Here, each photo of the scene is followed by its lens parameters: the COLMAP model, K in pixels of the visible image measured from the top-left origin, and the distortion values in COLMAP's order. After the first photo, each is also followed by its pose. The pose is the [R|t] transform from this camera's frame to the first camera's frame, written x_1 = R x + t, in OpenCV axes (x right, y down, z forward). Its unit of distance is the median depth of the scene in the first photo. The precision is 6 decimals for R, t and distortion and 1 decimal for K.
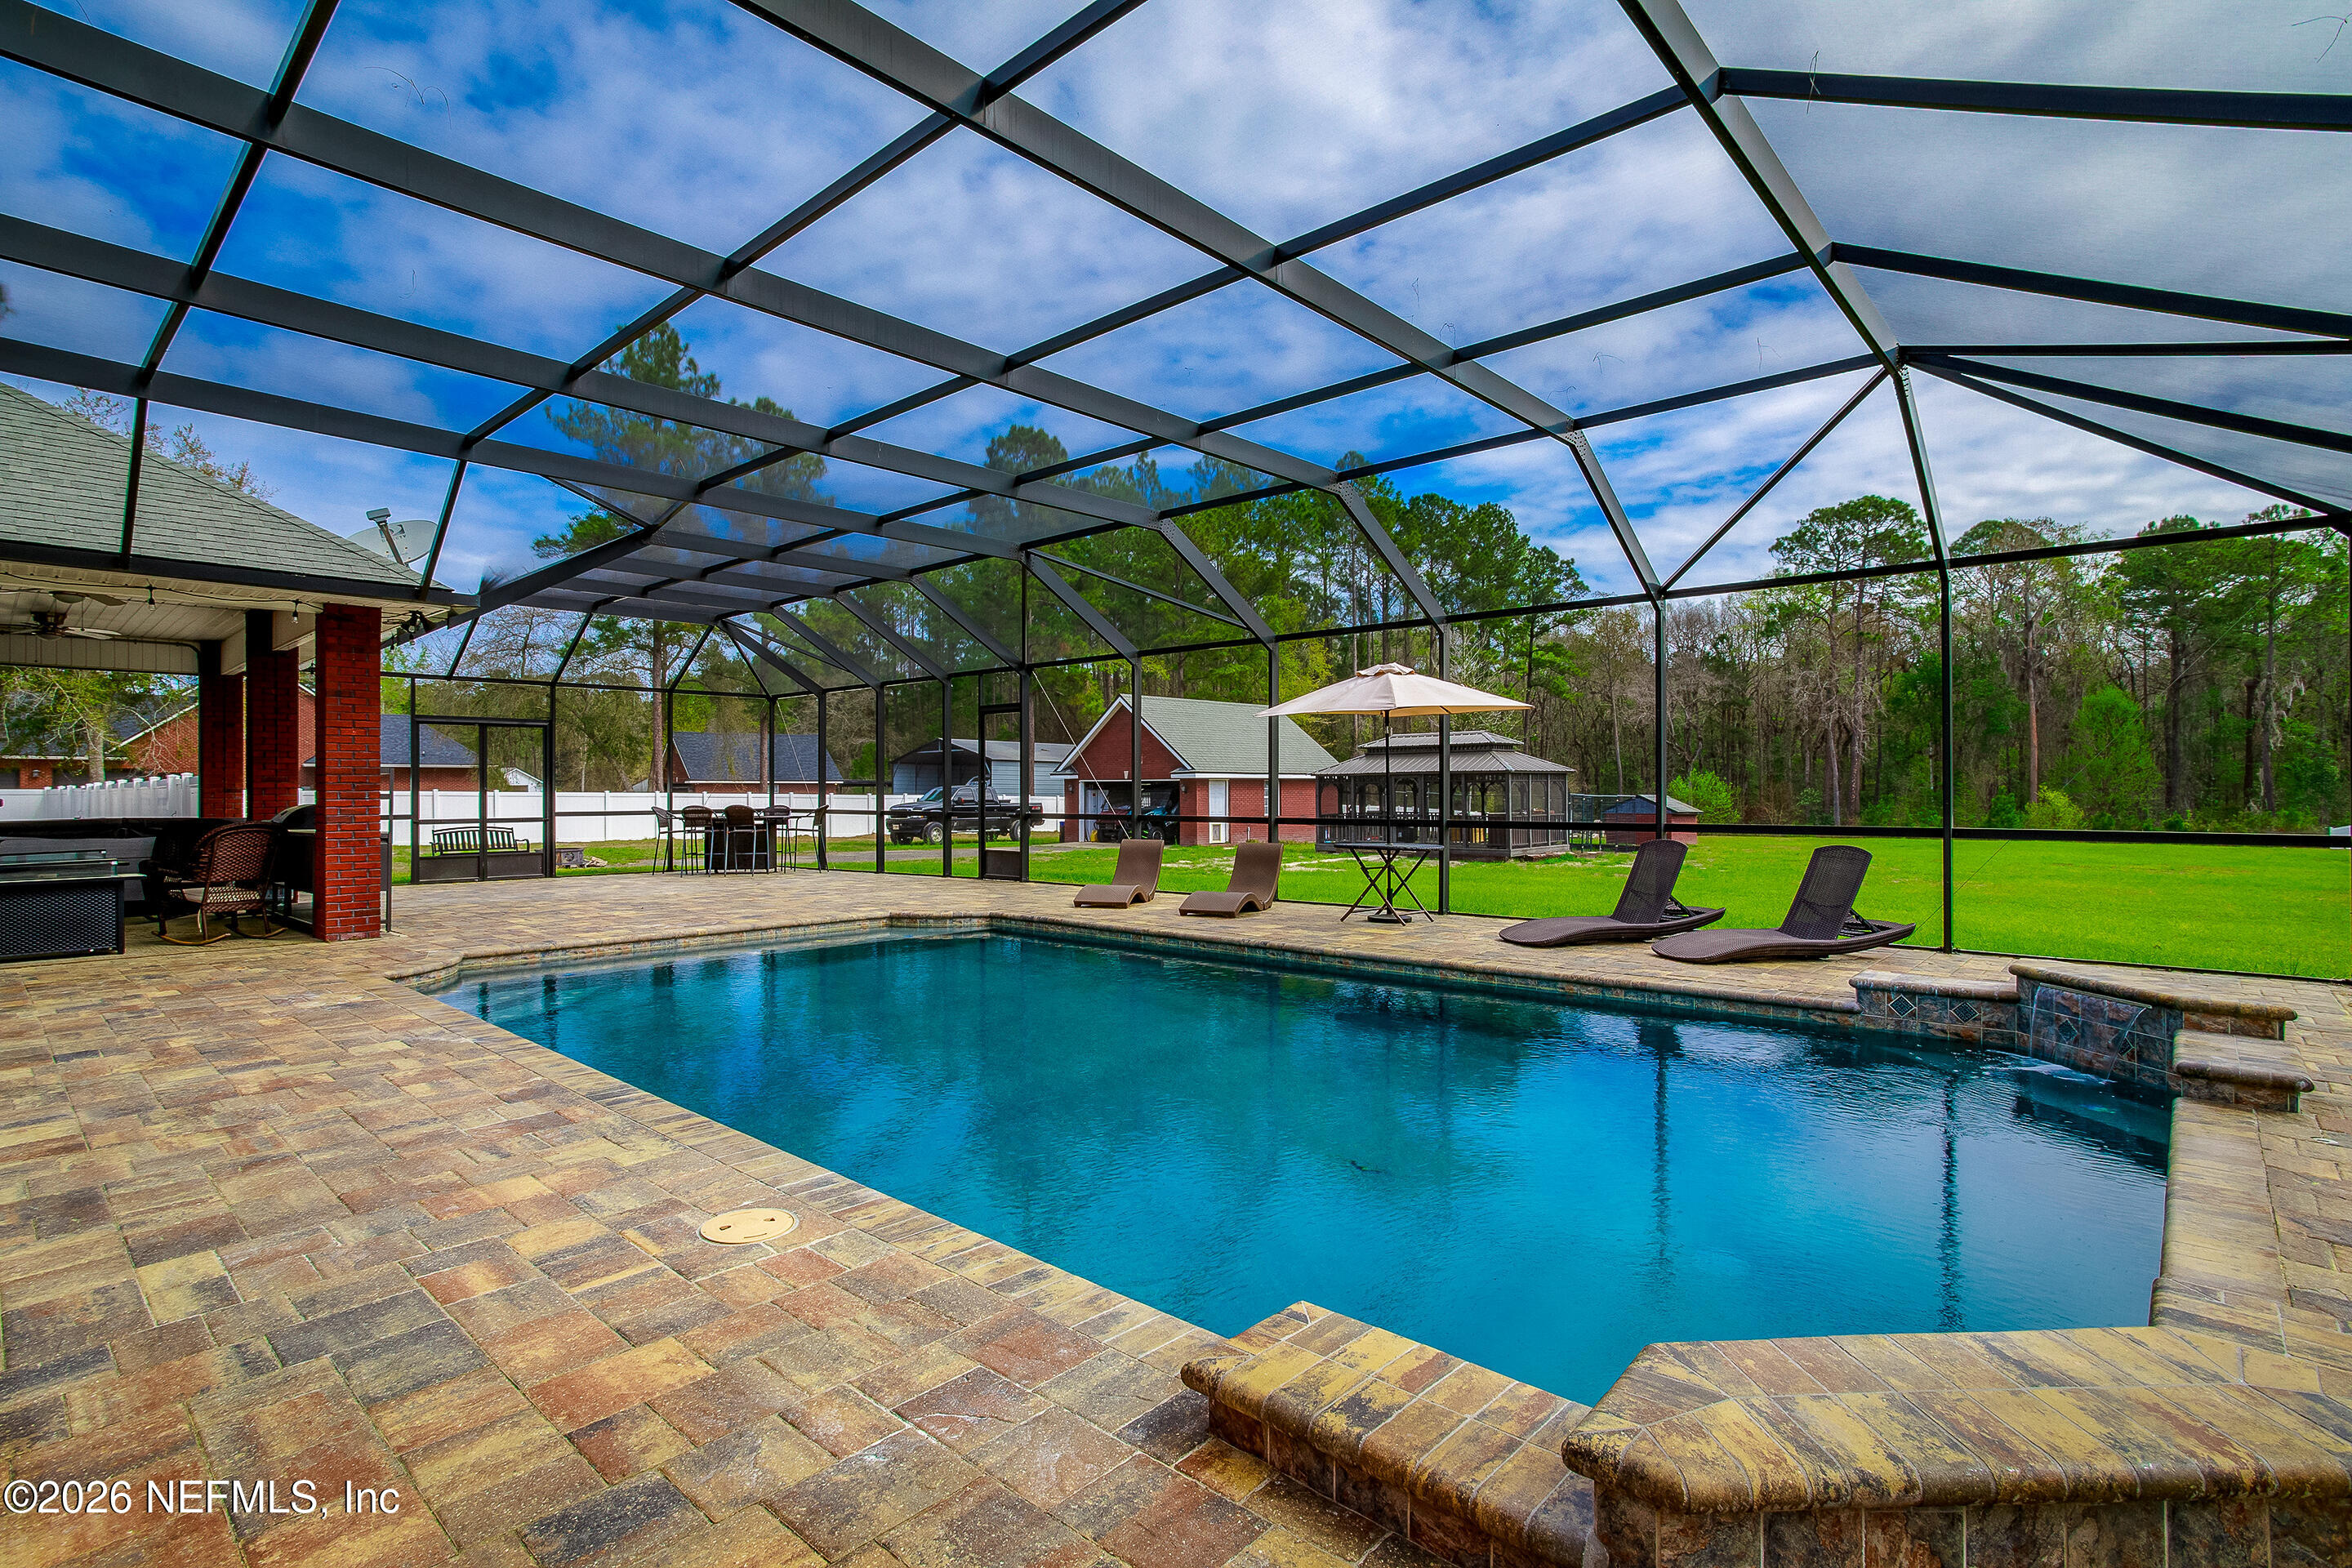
lens RADIAL K [[1126.0, 0, 1167.6], [0, 1126.0, 789.4], [0, 0, 1]] dist [-0.018192, -0.000796]
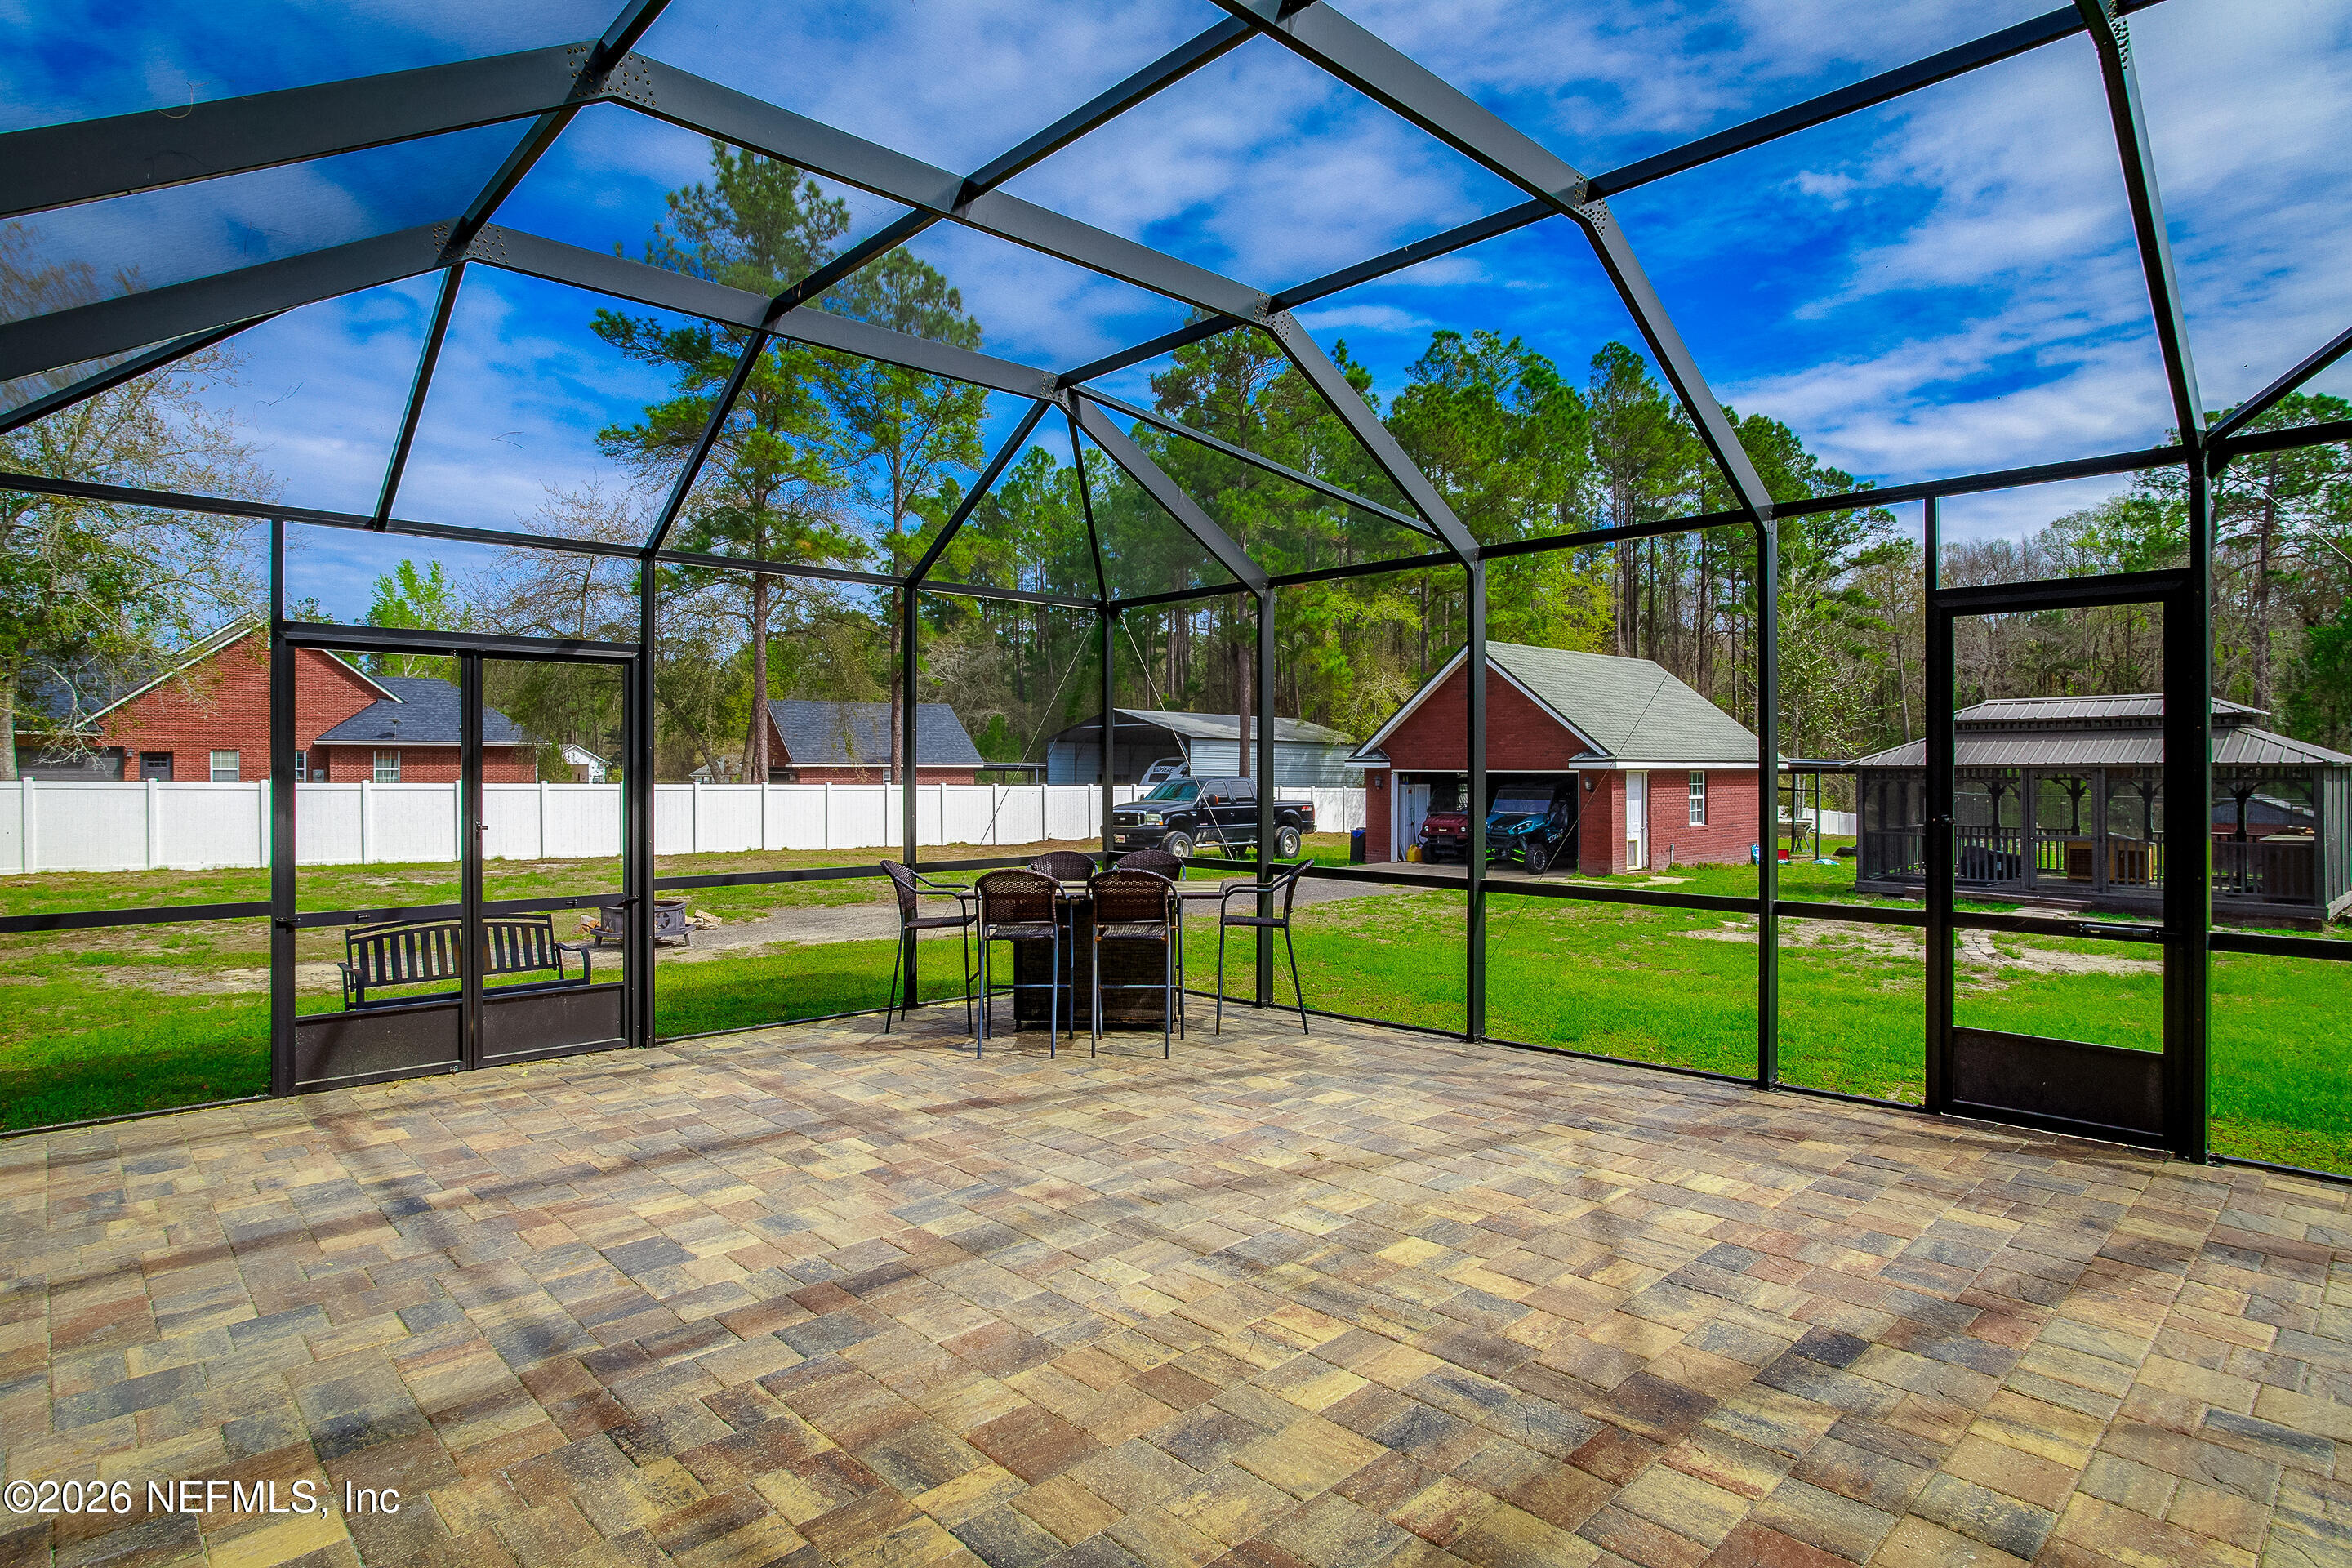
lens RADIAL K [[1243.1, 0, 1153.6], [0, 1243.1, 773.2], [0, 0, 1]] dist [-0.025254, 0.000844]
pose [[0.995204, 0.010054, -0.097301, -0.145161], [-0.010110, 0.999949, -0.000083, -0.004798], [0.097295, 0.001067, 0.995255, 0.267396]]
